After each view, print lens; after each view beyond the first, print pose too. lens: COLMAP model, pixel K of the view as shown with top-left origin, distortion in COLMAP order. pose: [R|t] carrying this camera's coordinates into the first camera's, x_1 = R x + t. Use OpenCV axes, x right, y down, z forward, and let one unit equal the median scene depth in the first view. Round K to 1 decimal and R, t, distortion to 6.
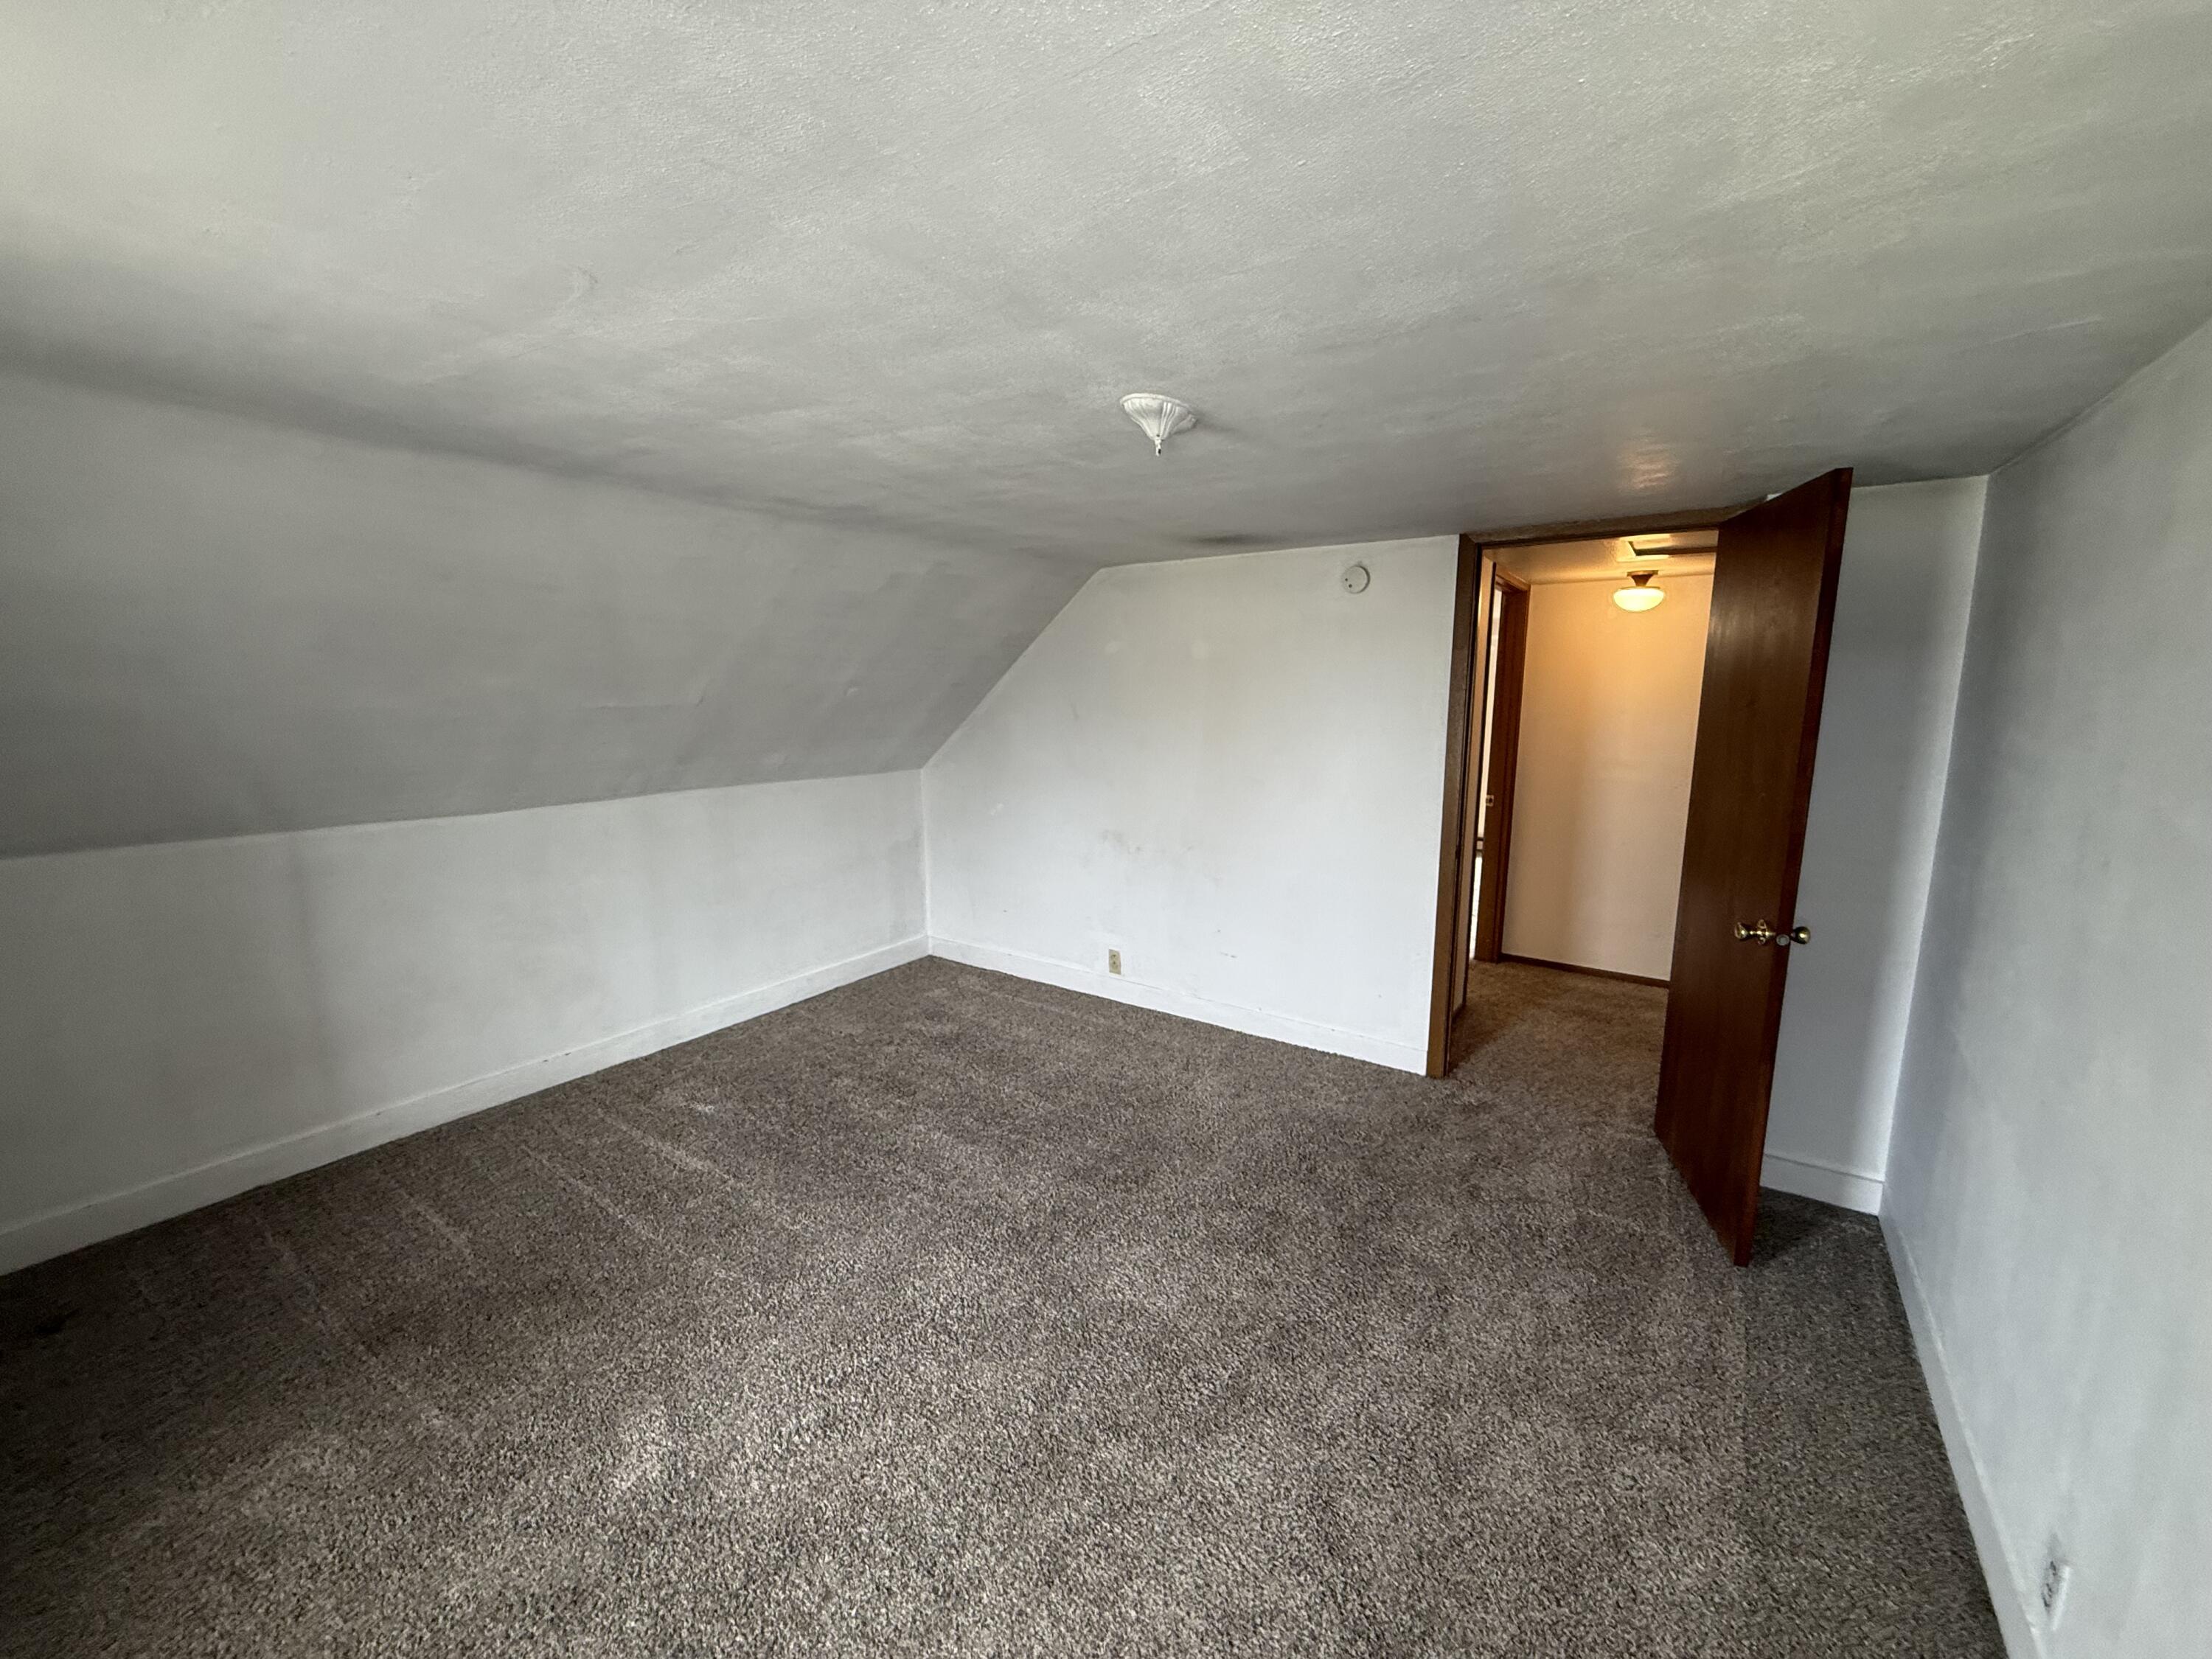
lens RADIAL K [[878.6, 0, 1100.0], [0, 878.6, 827.7], [0, 0, 1]] dist [0.000102, -0.000466]
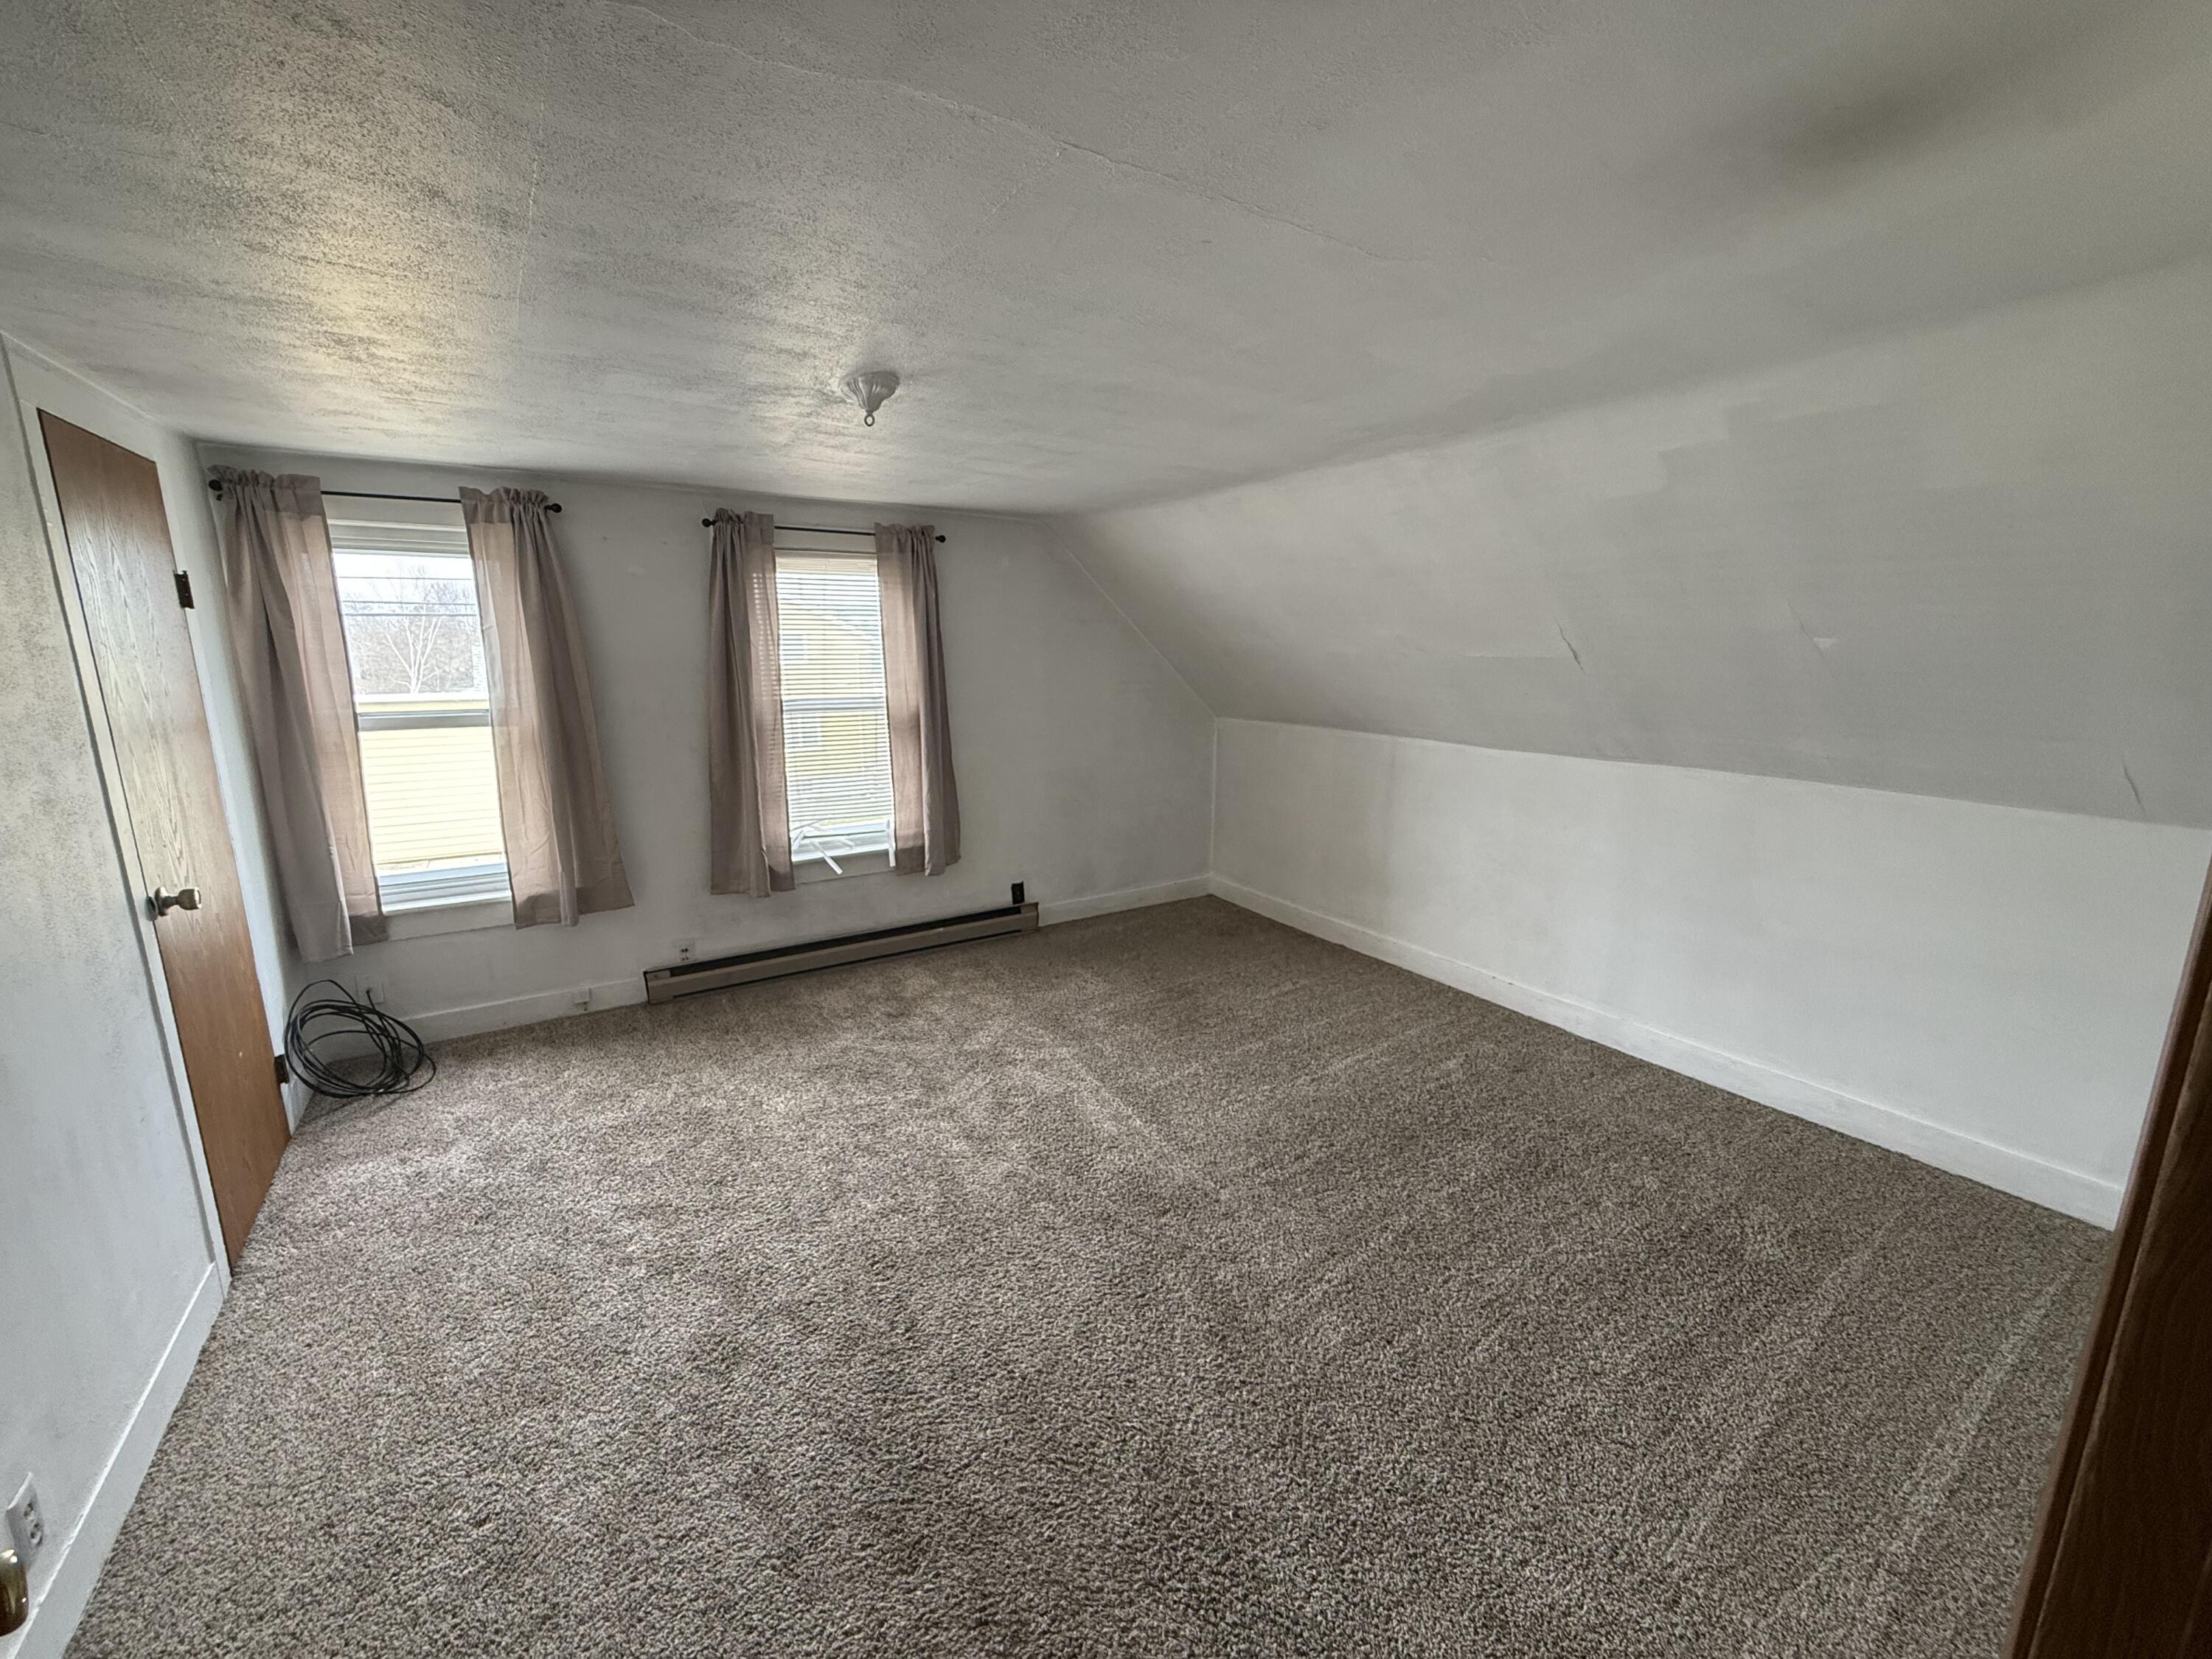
lens RADIAL K [[878.6, 0, 1100.0], [0, 878.6, 827.7], [0, 0, 1]] dist [0.000102, -0.000466]
pose [[-0.394001, 0.182795, -0.900749, 0.612221], [-0.152540, 0.953427, 0.260209, -0.148352], [0.906364, 0.239923, -0.347767, 1.016284]]
